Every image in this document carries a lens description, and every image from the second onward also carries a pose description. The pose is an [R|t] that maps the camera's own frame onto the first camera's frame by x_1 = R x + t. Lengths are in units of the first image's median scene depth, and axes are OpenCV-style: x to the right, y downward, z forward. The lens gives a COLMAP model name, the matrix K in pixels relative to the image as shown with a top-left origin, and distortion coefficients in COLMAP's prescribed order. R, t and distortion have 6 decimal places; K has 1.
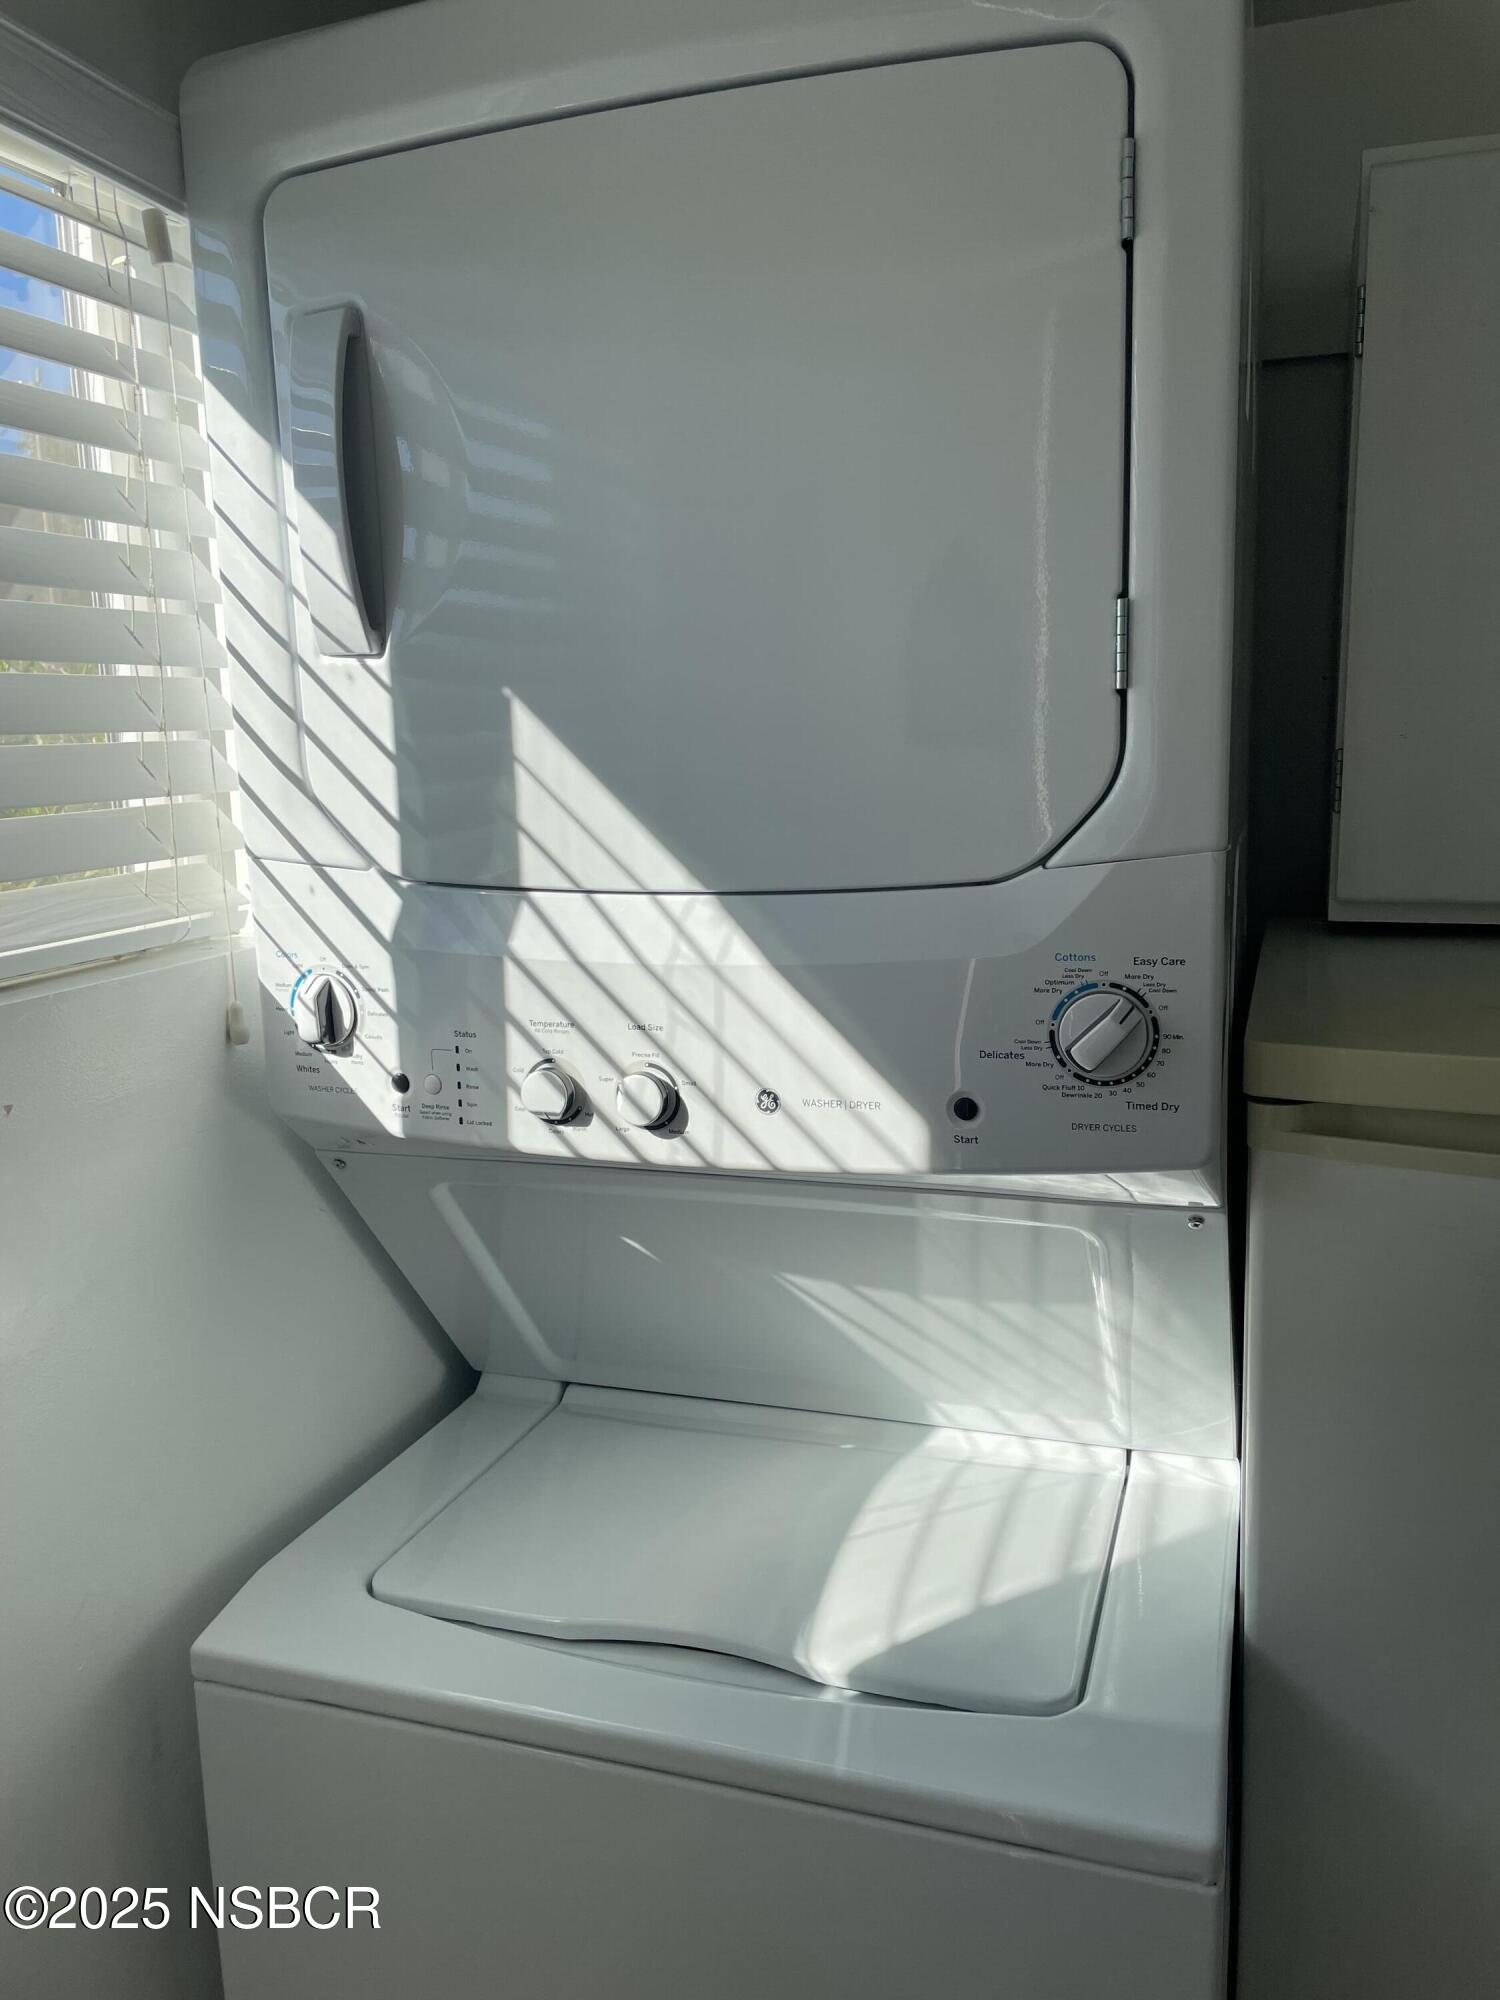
lens RADIAL K [[1510.1, 0, 768.3], [0, 1510.1, 1015.5], [0, 0, 1]] dist [0.091641, -0.117869]
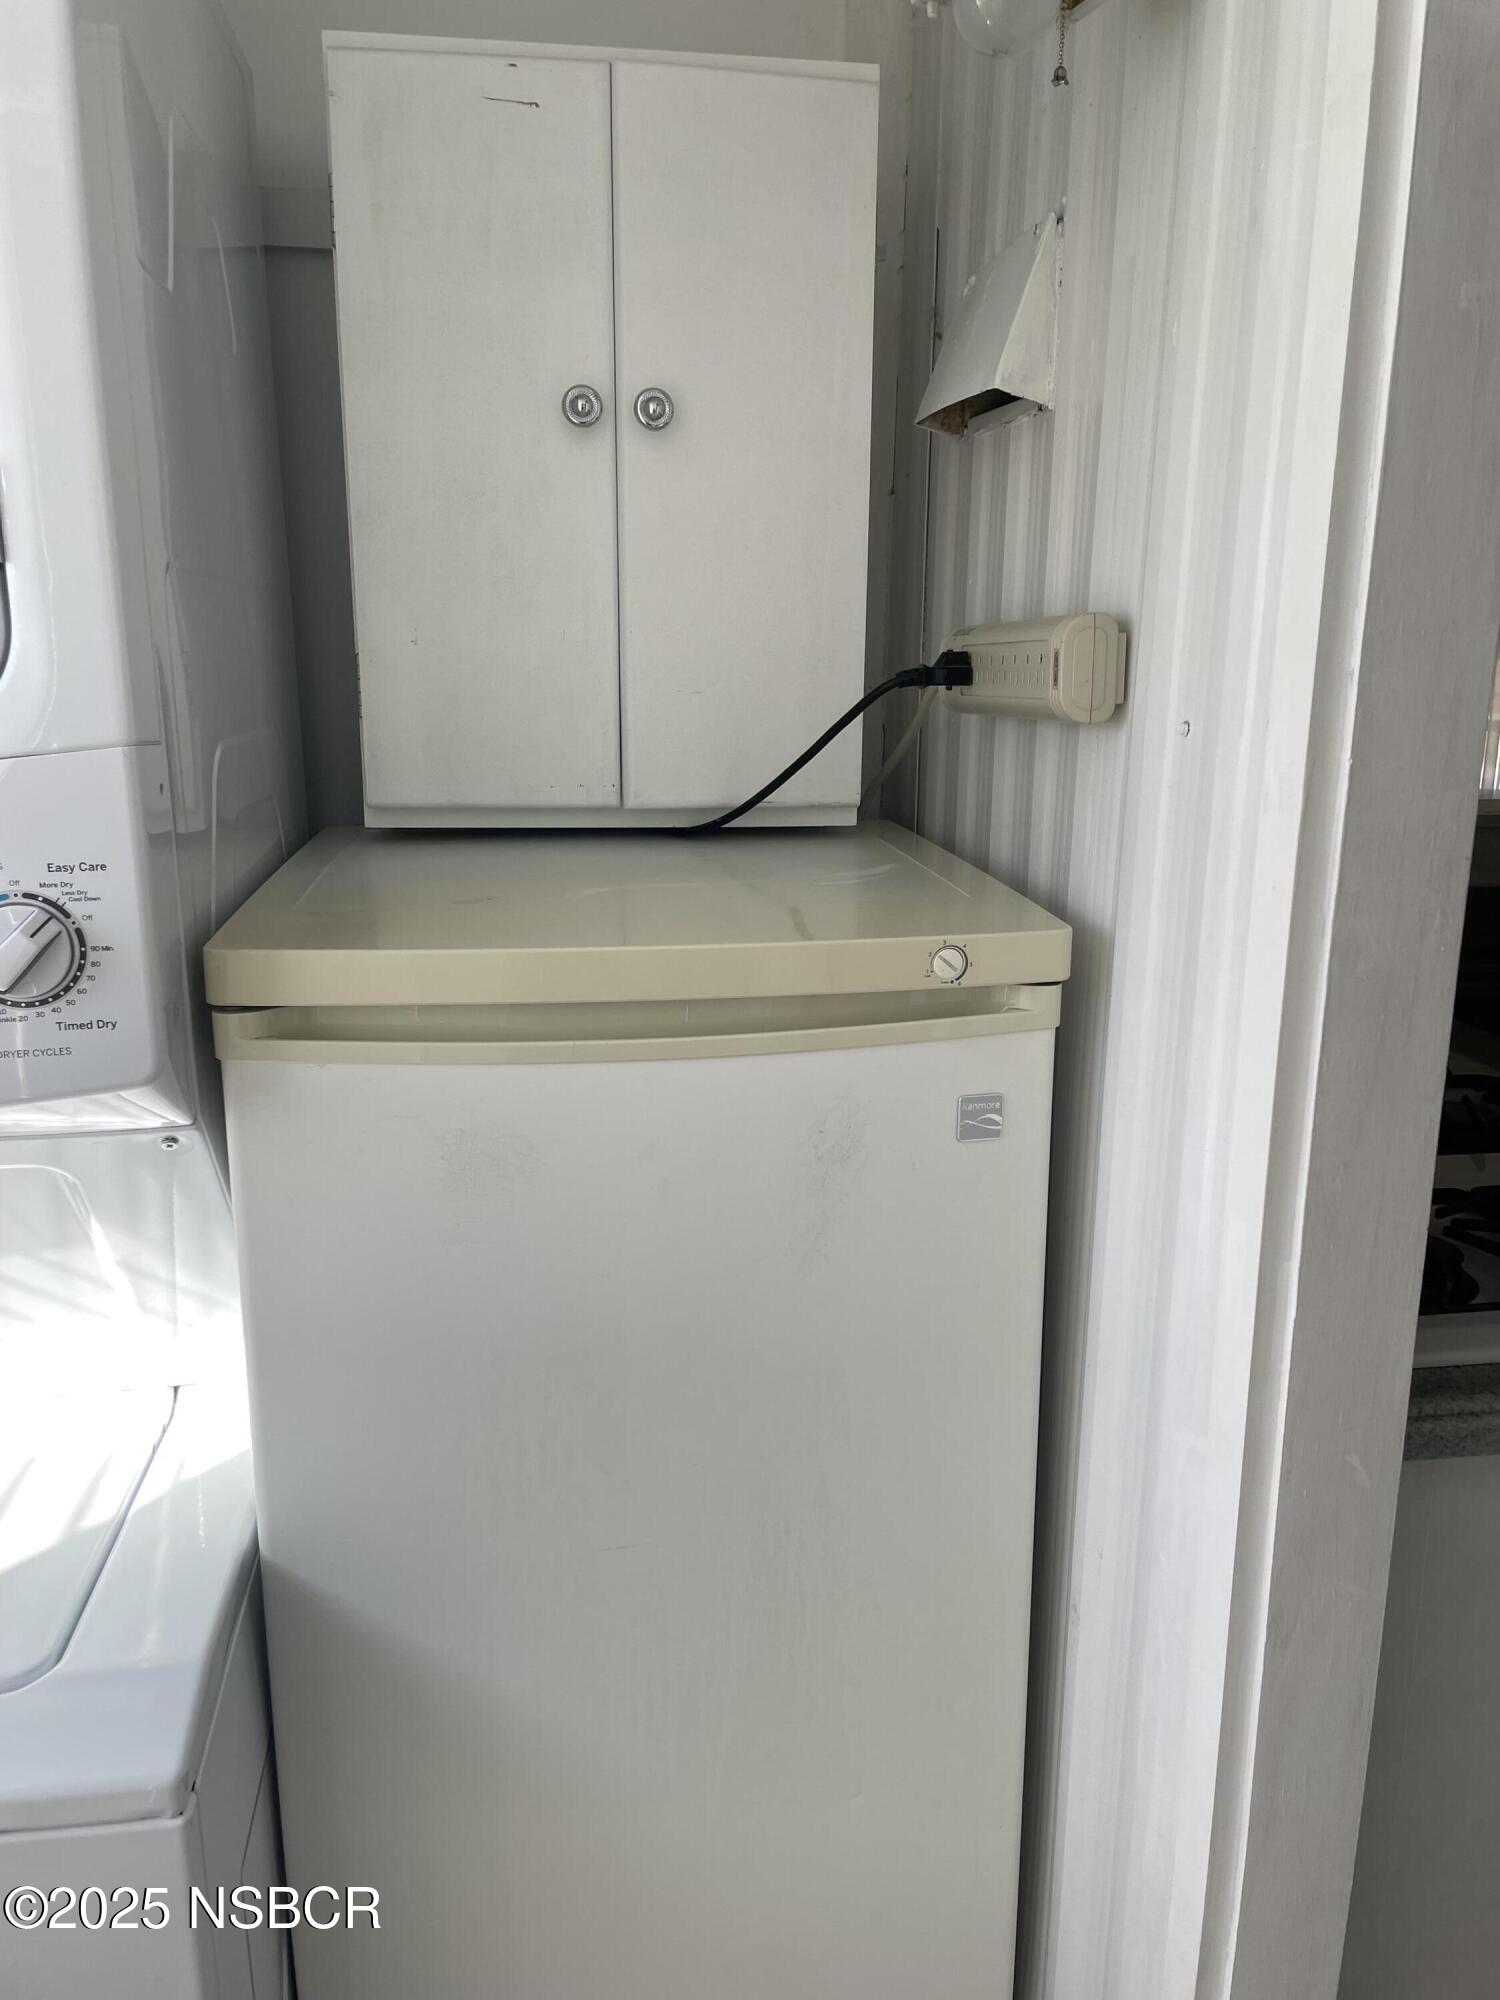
lens RADIAL K [[1510.1, 0, 768.3], [0, 1510.1, 1015.5], [0, 0, 1]] dist [0.091641, -0.117869]
pose [[0.882422, -0.080034, 0.463600, 0.170117], [0.056443, 0.996316, 0.064567, 0.015676], [-0.467060, -0.030809, 0.883689, -0.015287]]
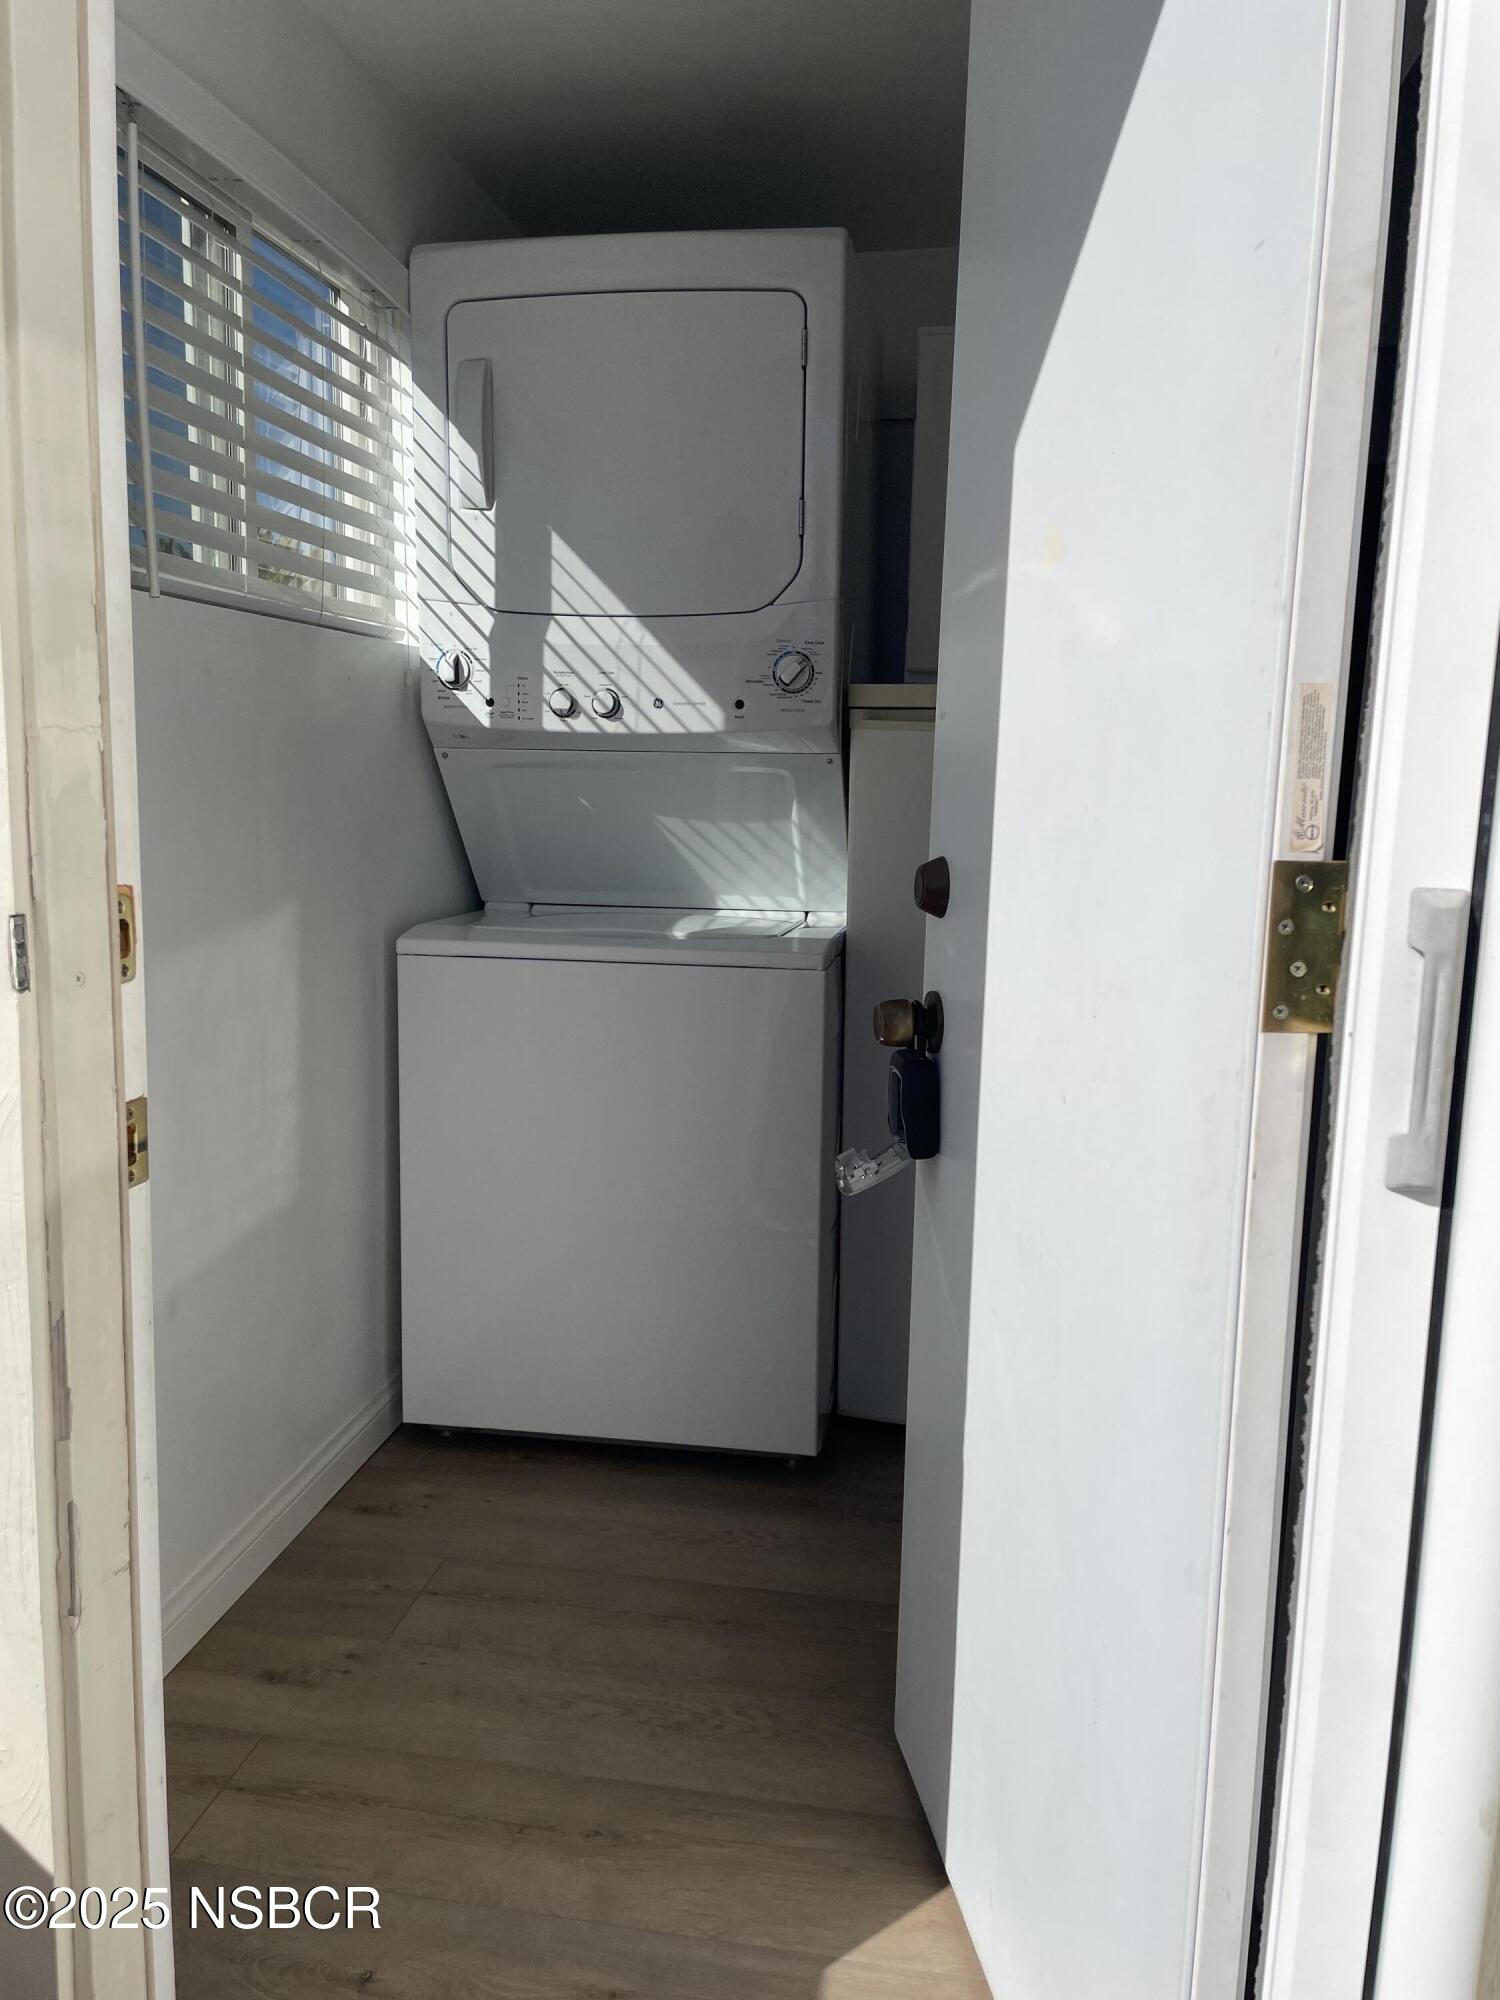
lens RADIAL K [[1510.1, 0, 768.3], [0, 1510.1, 1015.5], [0, 0, 1]] dist [0.091641, -0.117869]
pose [[0.986647, 0.023387, 0.161186, -0.202214], [-0.020050, 0.999550, -0.022294, 0.594744], [-0.161634, 0.018765, 0.986672, -1.386063]]
